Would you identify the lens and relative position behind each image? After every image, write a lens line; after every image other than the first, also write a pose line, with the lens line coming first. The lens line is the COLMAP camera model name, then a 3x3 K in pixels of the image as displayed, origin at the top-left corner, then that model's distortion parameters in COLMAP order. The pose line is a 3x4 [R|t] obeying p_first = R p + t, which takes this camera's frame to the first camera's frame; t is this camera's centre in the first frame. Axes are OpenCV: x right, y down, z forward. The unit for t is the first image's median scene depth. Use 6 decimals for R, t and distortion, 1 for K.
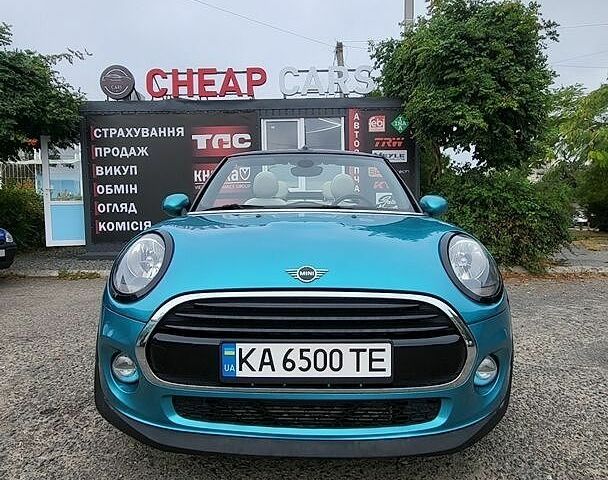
lens RADIAL K [[425.2, 0, 306.8], [0, 425.2, 241.3], [0, 0, 1]] dist [0.007411, -0.004297]
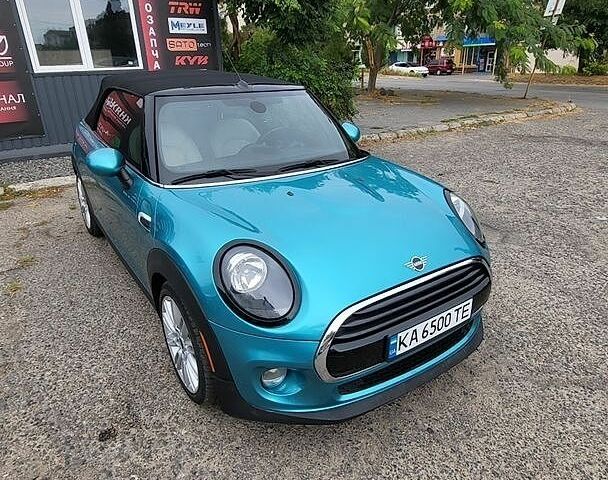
lens RADIAL K [[425.2, 0, 306.8], [0, 425.2, 241.3], [0, 0, 1]] dist [0.007411, -0.004297]
pose [[0.825056, -0.228208, 0.516918, -0.994631], [0.038677, 0.935478, 0.351261, -0.485010], [-0.563726, -0.269817, 0.780648, 0.224323]]
